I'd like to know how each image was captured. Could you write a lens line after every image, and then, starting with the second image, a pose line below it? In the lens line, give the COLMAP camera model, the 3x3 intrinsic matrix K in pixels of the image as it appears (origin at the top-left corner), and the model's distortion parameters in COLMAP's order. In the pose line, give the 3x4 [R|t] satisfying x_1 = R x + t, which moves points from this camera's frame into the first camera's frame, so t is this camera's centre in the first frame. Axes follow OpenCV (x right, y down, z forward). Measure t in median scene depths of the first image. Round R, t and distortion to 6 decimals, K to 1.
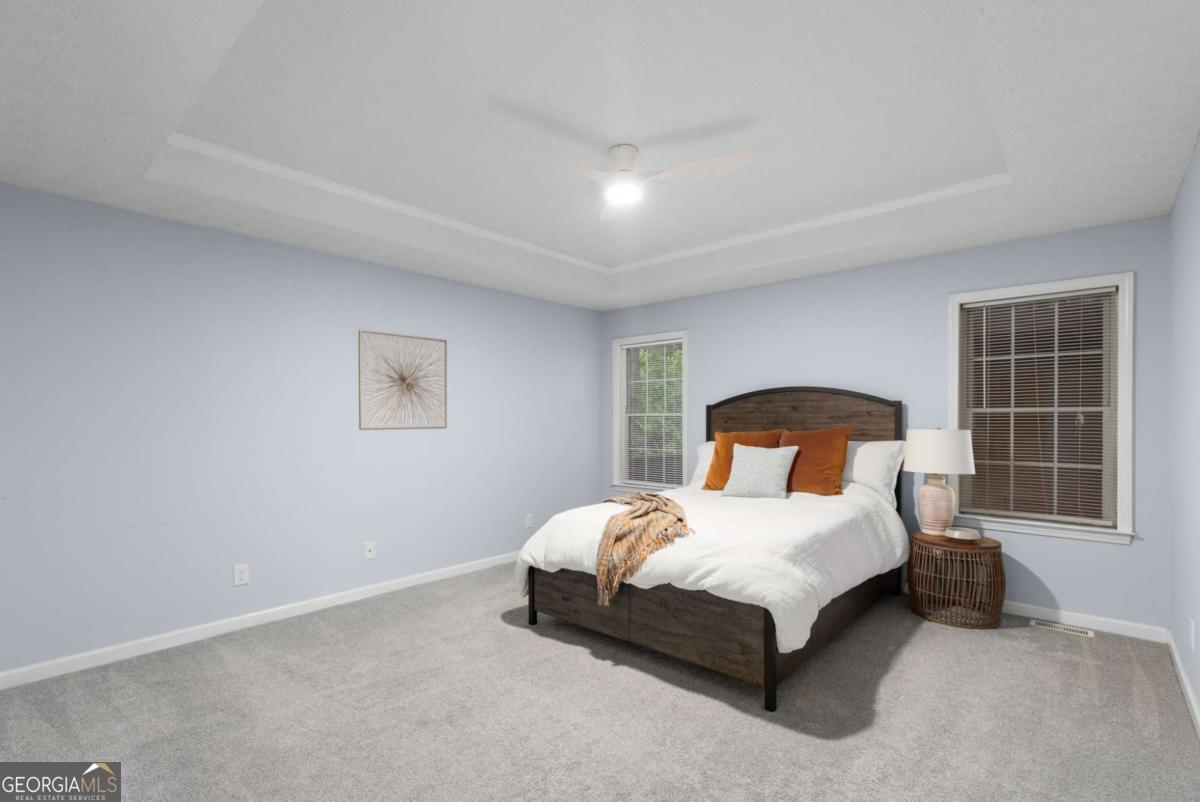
lens RADIAL K [[557.6, 0, 605.3], [0, 557.6, 426.5], [0, 0, 1]] dist [-0.002810, -0.000046]
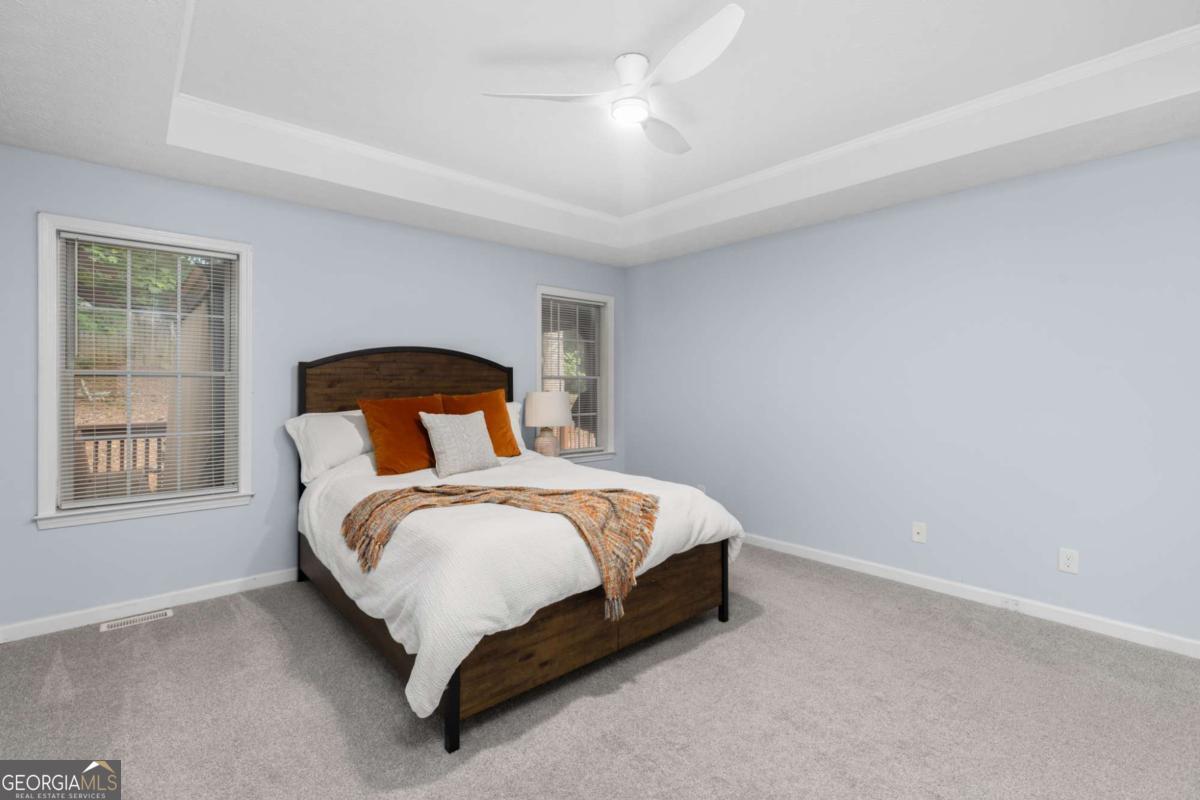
lens RADIAL K [[544.0, 0, 597.4], [0, 544.0, 393.3], [0, 0, 1]] dist [0.003061, 0.000319]
pose [[0.132448, -0.013783, 0.991094, -0.670431], [0.006551, 0.999894, 0.013030, -0.007469], [-0.991168, 0.004767, 0.132524, 0.810109]]
